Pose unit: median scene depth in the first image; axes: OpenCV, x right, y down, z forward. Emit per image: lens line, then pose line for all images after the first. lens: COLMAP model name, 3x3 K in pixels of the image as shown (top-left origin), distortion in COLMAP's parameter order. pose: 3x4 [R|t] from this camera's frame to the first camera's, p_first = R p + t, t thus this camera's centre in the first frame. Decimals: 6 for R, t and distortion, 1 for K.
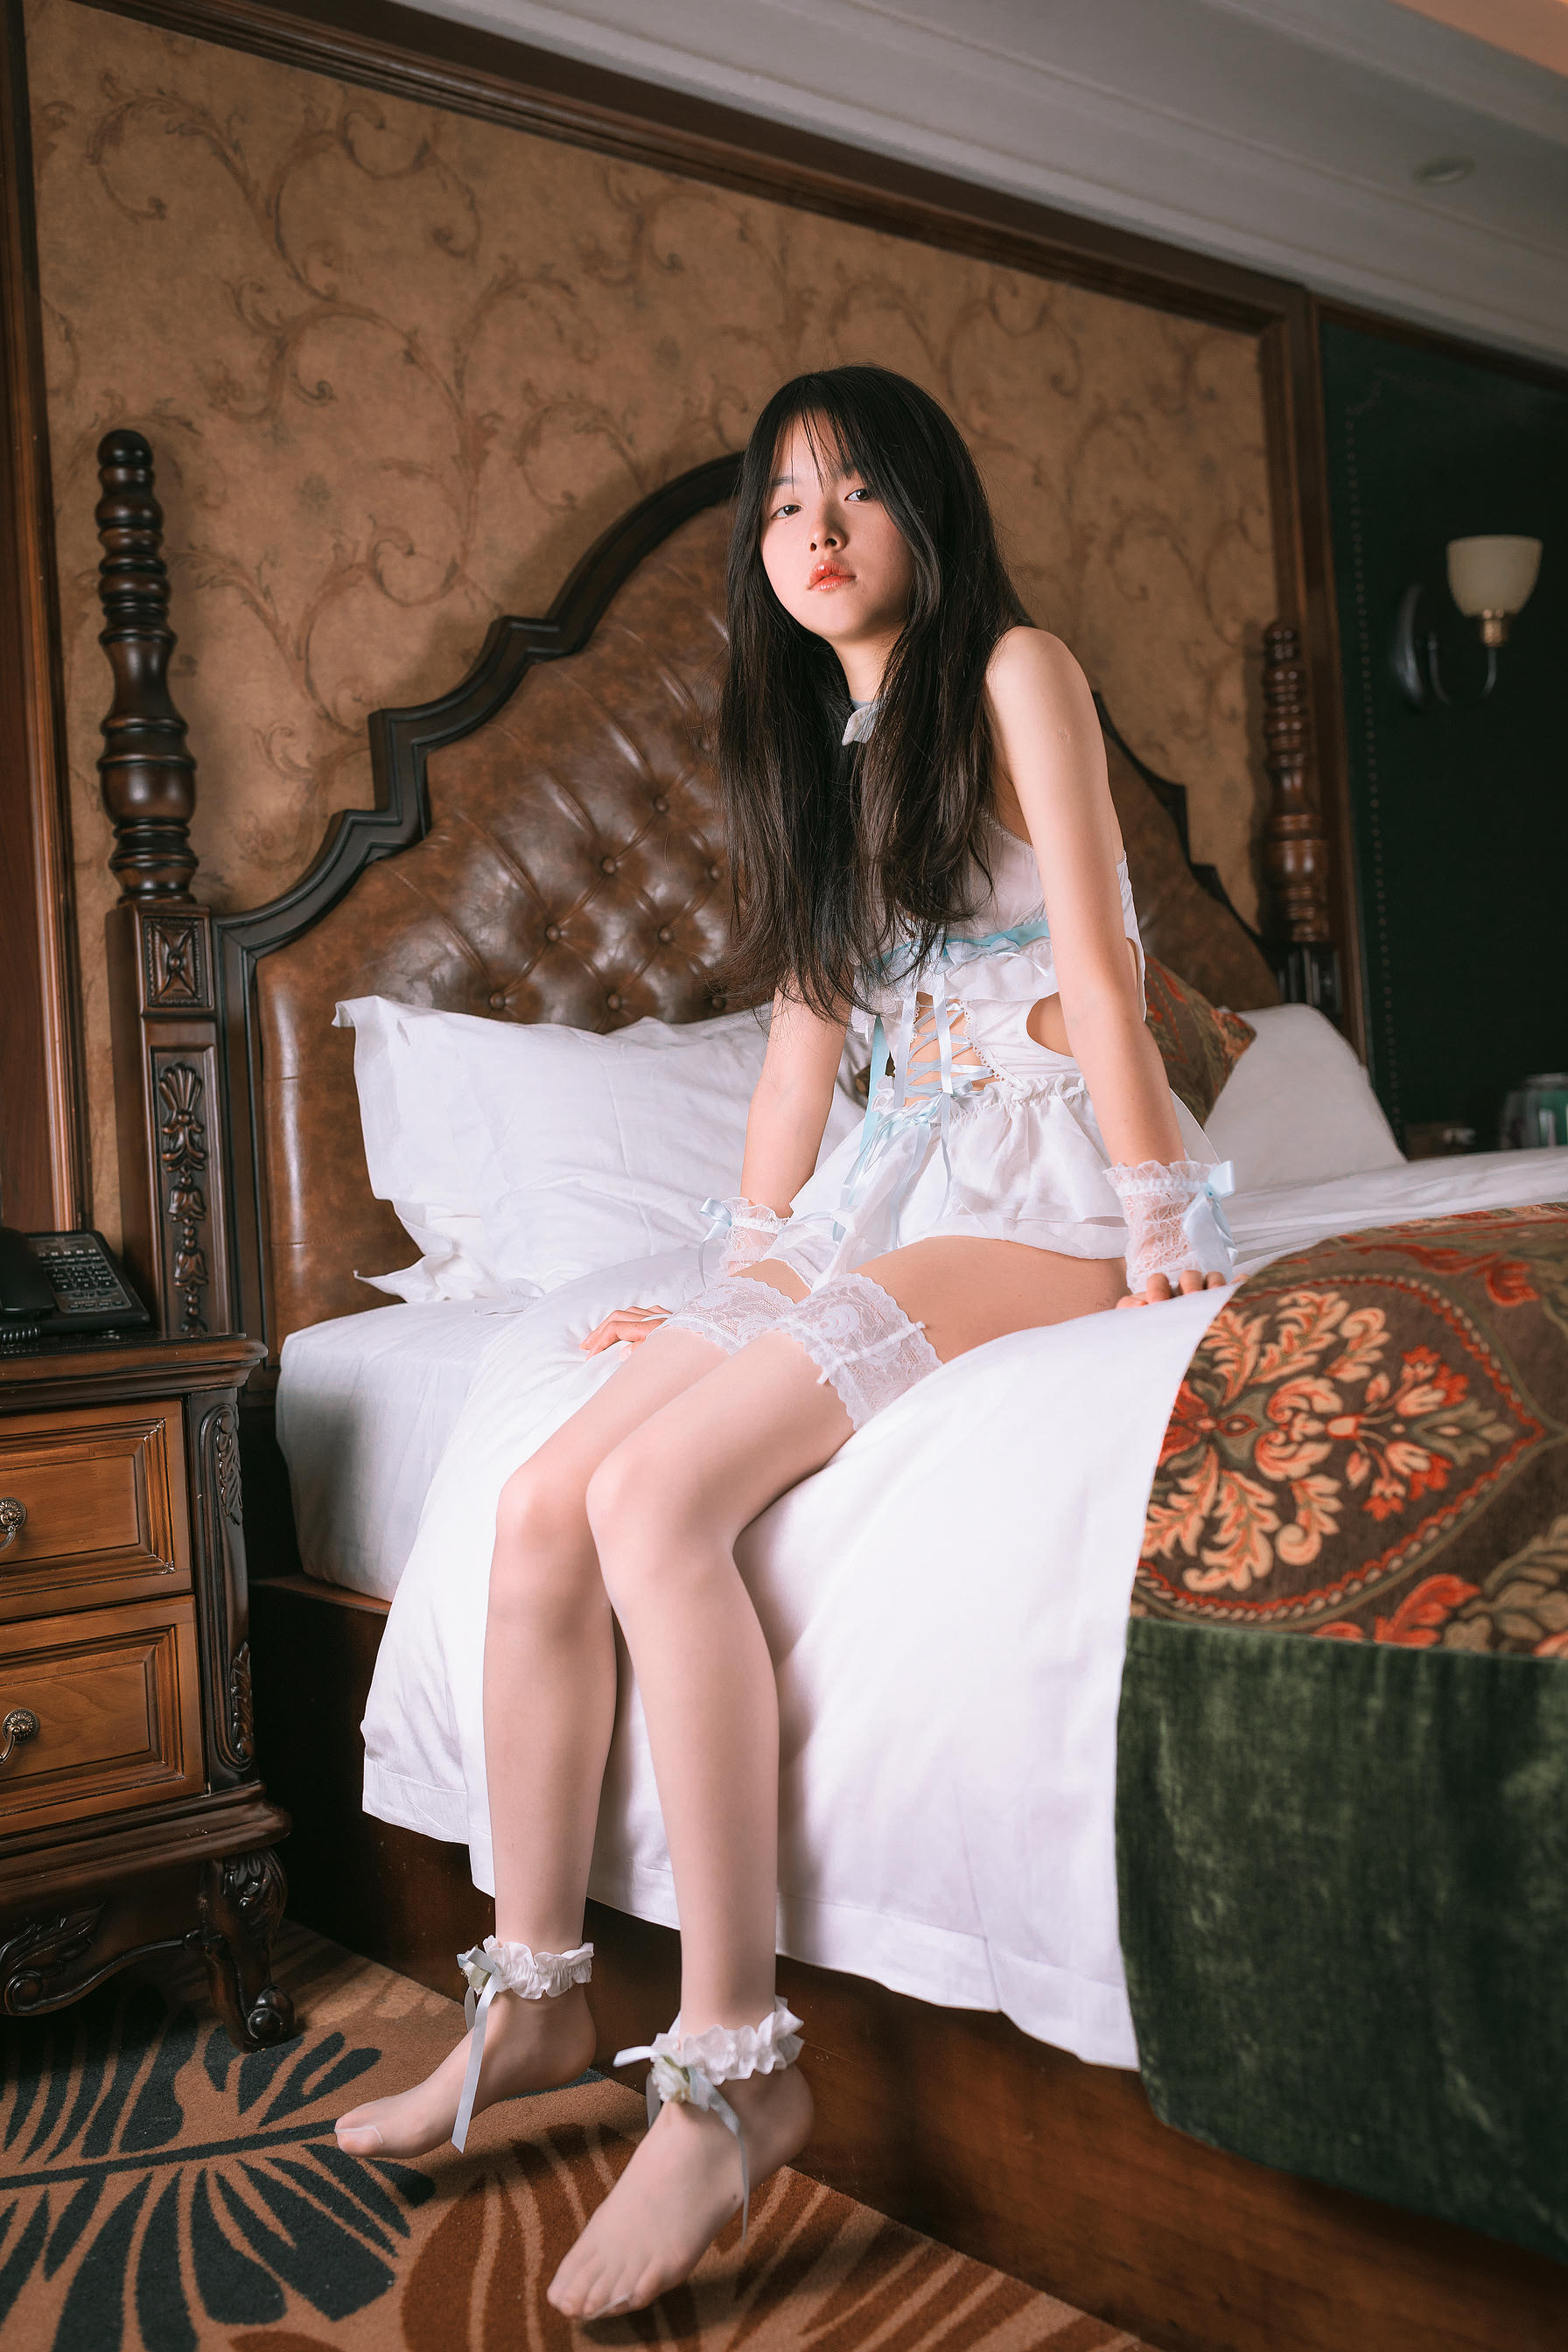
lens RADIAL K [[2272.6, 0, 787.3], [0, 2272.6, 1185.9], [0, 0, 1]] dist [0.022038, 0.000000]
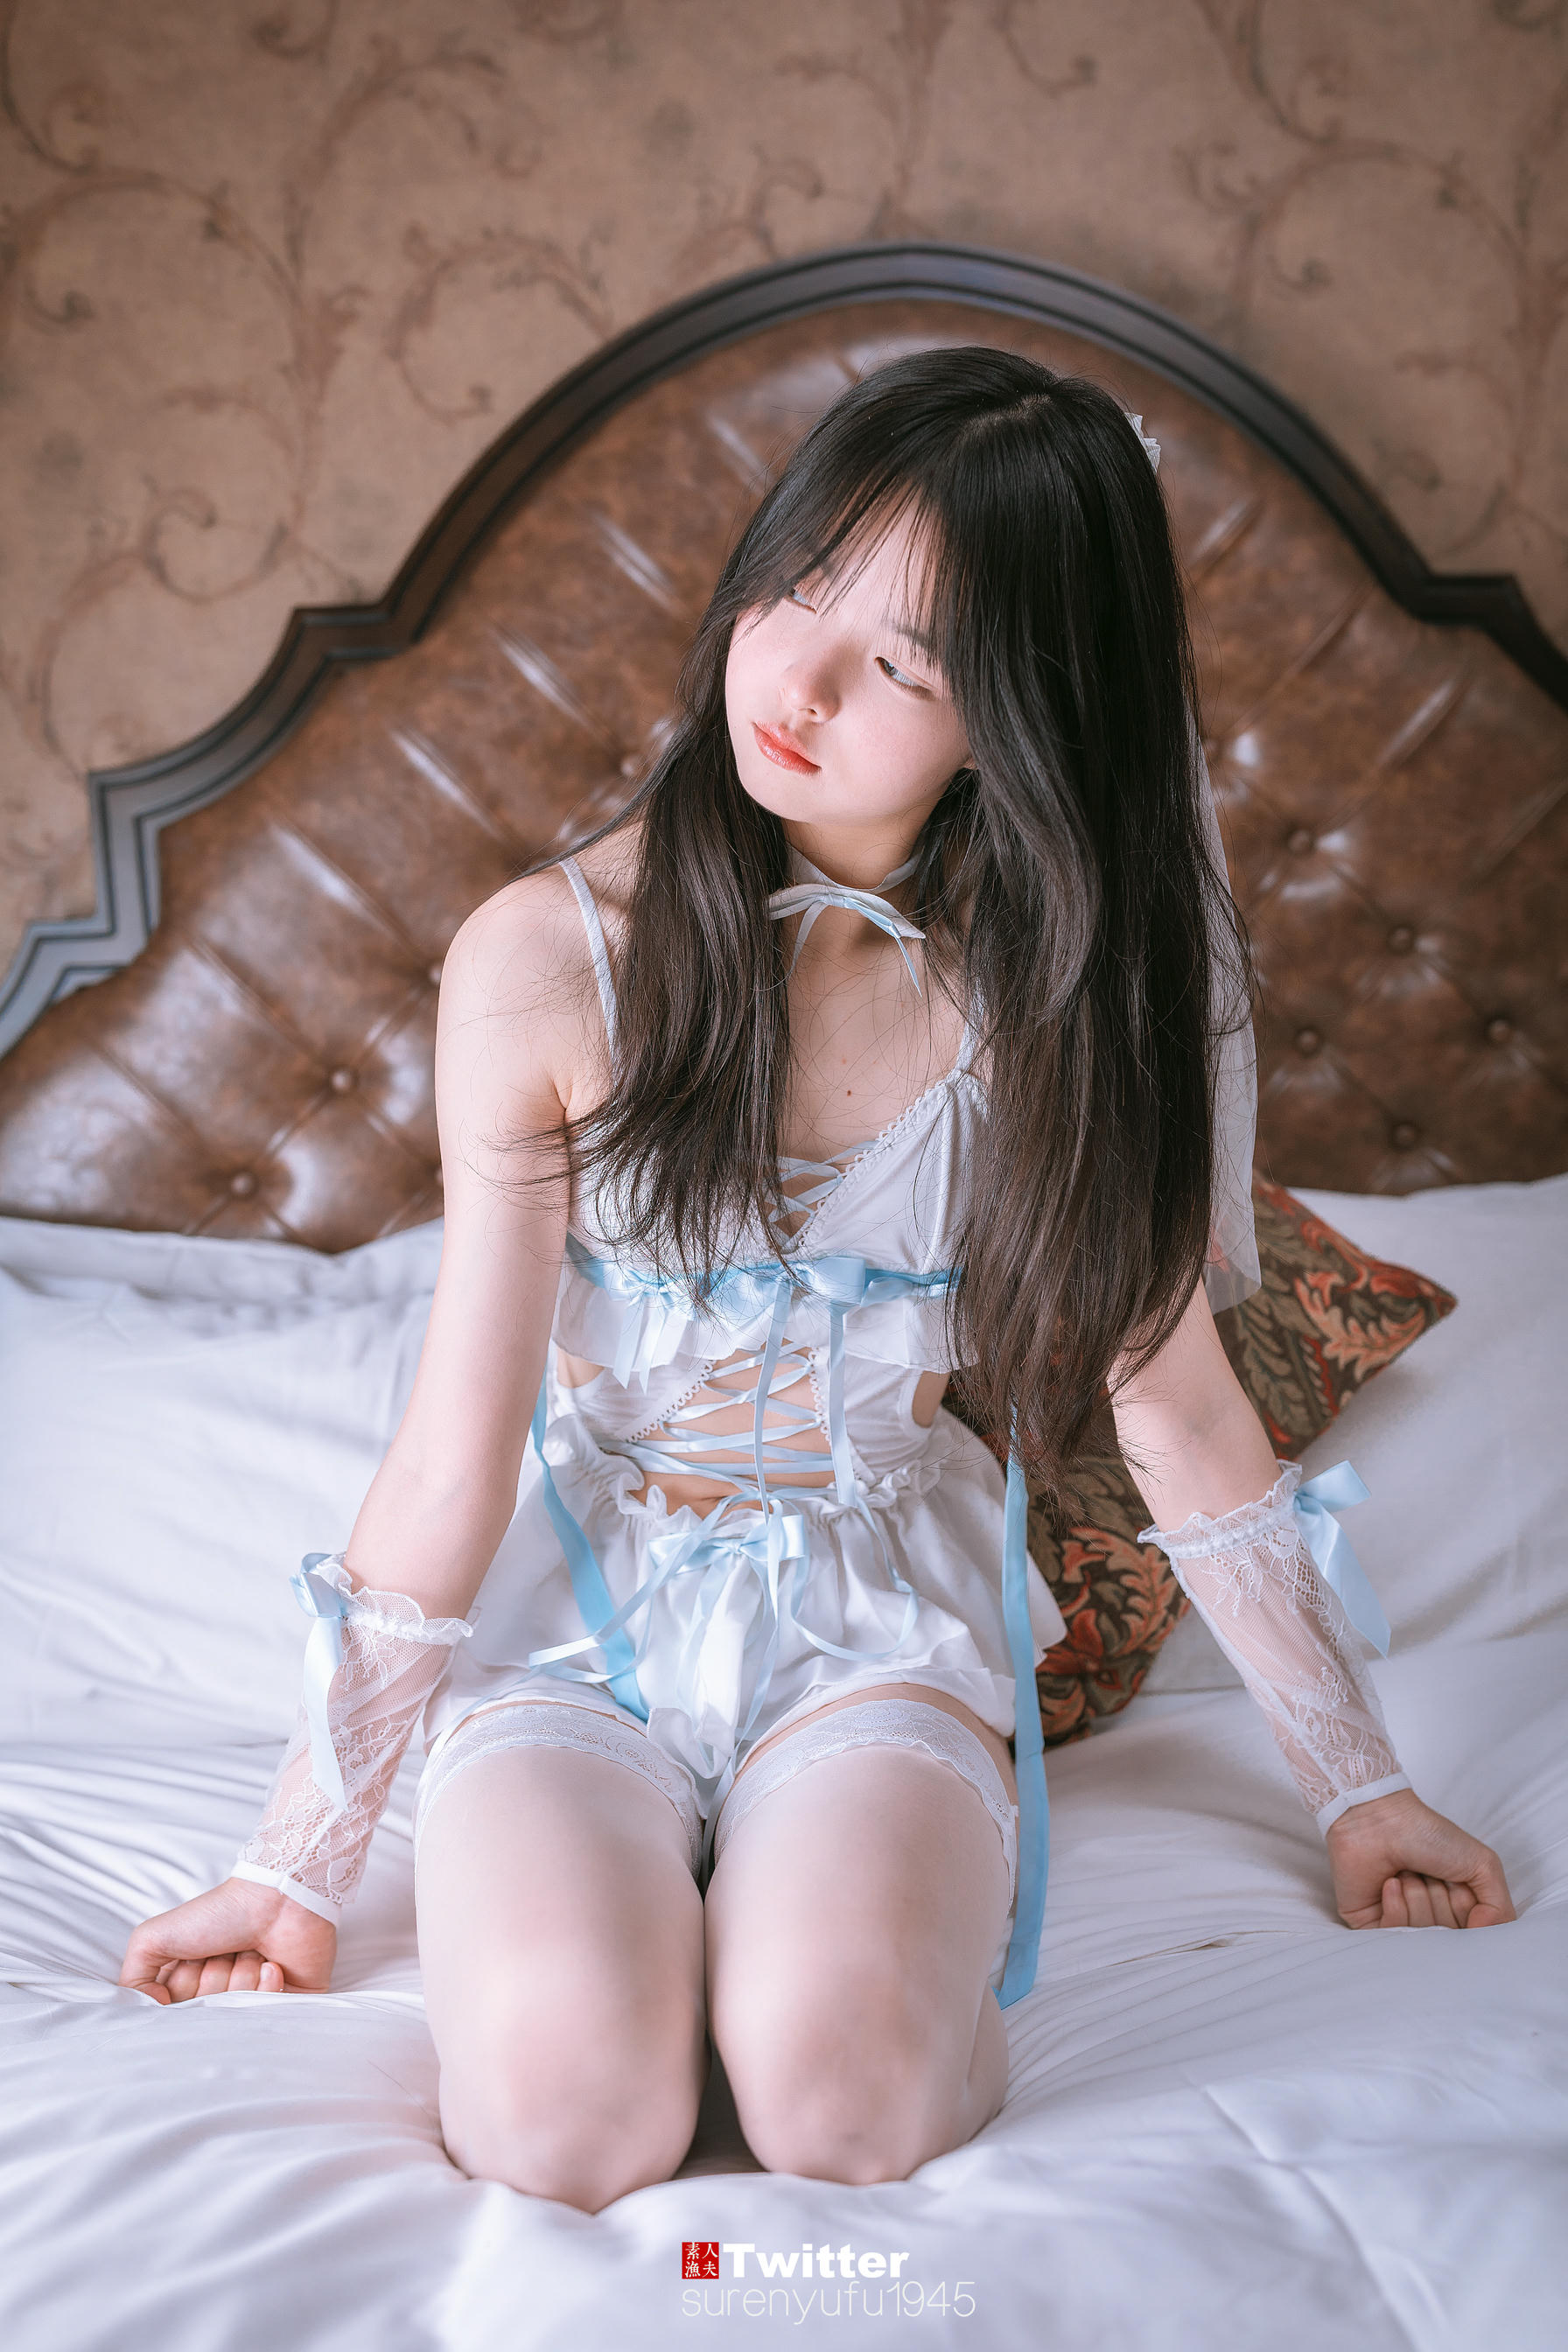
lens RADIAL K [[2272.6, 0, 769.7], [0, 2272.6, 1177.3], [0, 0, 1]] dist [0.022038, 0.000000]
pose [[0.822166, 0.065663, -0.565448, 0.379879], [-0.006510, 0.994344, 0.106003, -0.152381], [0.569211, -0.083471, 0.817944, 0.505480]]
